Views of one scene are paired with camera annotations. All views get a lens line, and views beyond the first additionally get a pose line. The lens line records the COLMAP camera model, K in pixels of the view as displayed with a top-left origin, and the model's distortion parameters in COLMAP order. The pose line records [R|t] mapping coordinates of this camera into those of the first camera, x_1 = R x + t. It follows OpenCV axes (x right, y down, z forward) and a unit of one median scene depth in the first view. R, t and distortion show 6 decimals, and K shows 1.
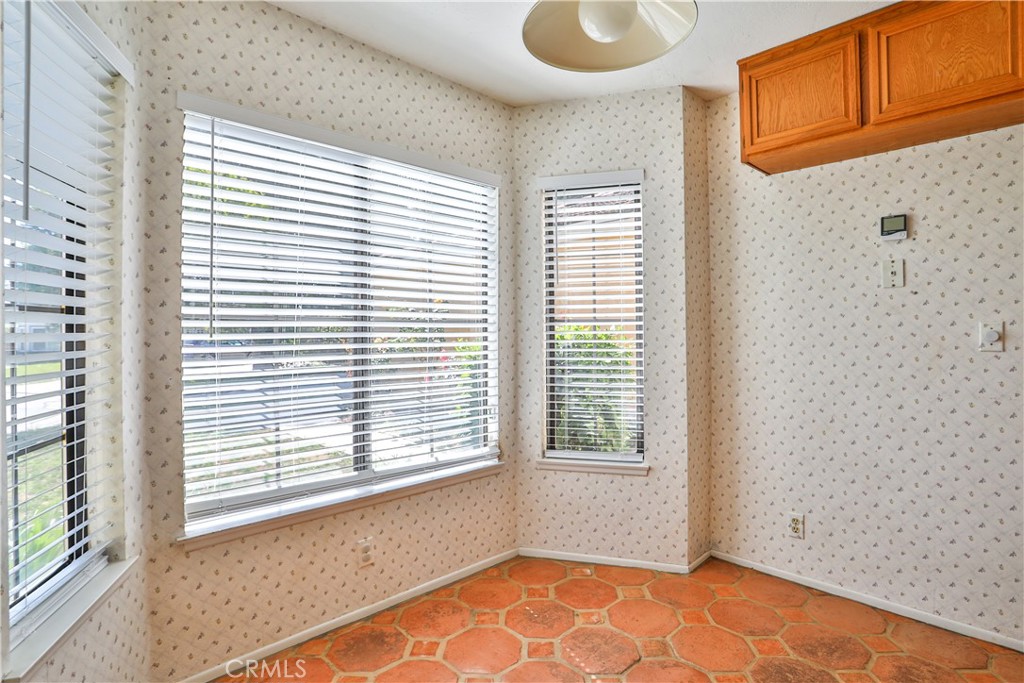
lens RADIAL K [[532.0, 0, 519.3], [0, 532.0, 333.5], [0, 0, 1]] dist [-0.071654, 0.031936]
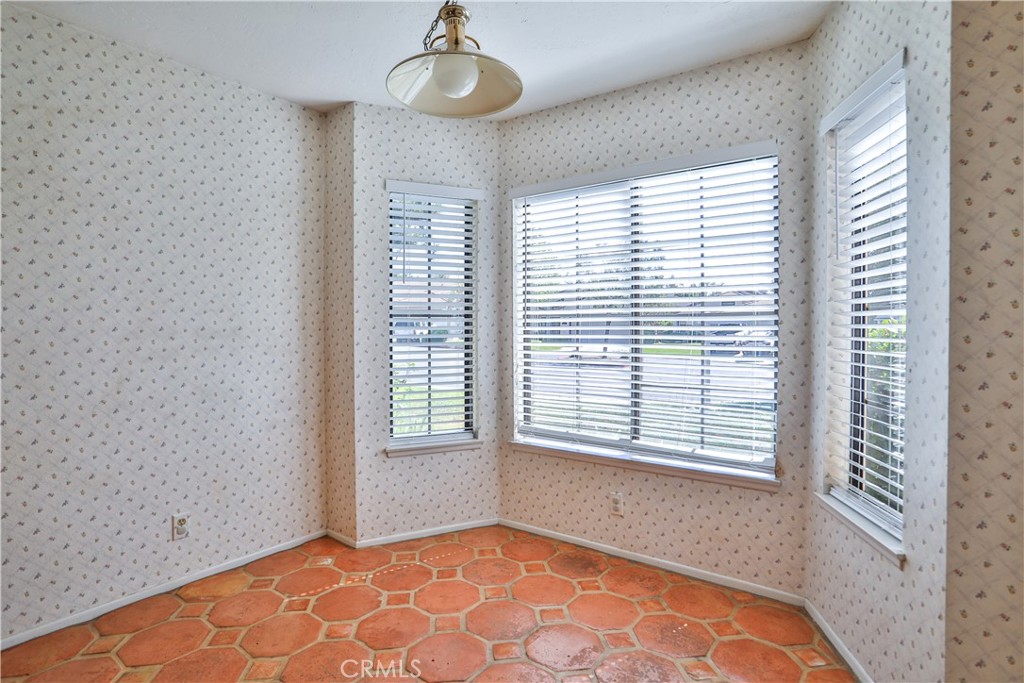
lens RADIAL K [[532.0, 0, 519.3], [0, 532.0, 333.5], [0, 0, 1]] dist [-0.071654, 0.031936]
pose [[0.135258, 0.012392, -0.990733, 0.897228], [-0.000114, 0.999922, 0.012492, 0.000704], [0.990810, -0.001576, 0.135249, 0.600998]]
